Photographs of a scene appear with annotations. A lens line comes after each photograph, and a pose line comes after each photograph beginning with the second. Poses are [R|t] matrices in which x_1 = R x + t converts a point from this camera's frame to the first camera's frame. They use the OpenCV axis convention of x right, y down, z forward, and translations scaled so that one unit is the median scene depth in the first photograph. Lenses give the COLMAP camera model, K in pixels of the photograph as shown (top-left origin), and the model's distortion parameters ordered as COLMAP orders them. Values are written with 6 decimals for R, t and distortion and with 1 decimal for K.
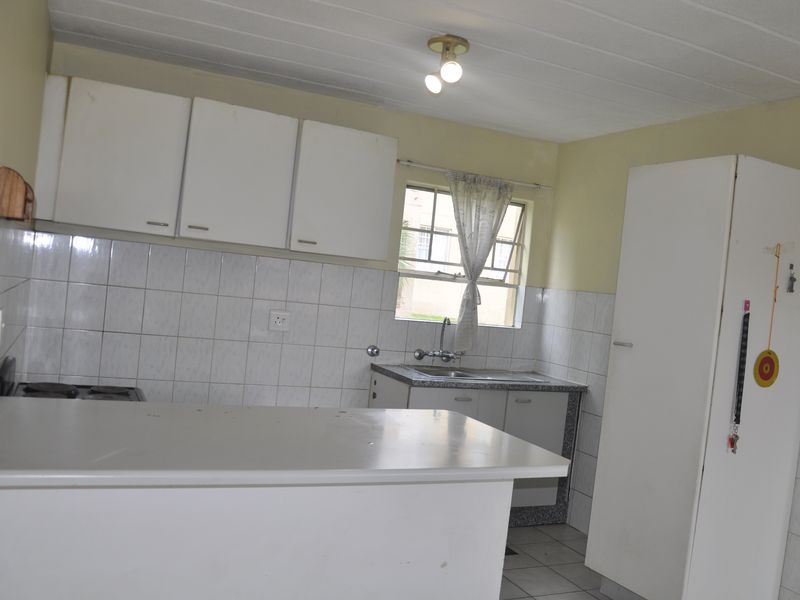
lens RADIAL K [[720.3, 0, 400.0], [0, 720.3, 300.0], [0, 0, 1]] dist [-0.157784, 0.135084]
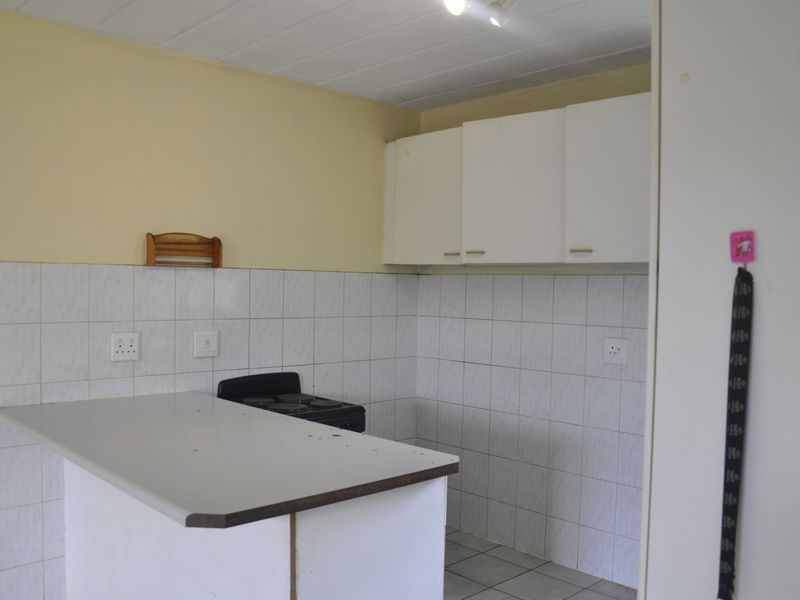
lens RADIAL K [[720.3, 0, 400.0], [0, 720.3, 300.0], [0, 0, 1]] dist [-0.157784, 0.135084]
pose [[0.322328, -0.083320, -0.942954, 0.548528], [-0.003512, 0.996007, -0.089208, 0.046325], [0.946622, 0.032066, 0.320748, 0.535519]]
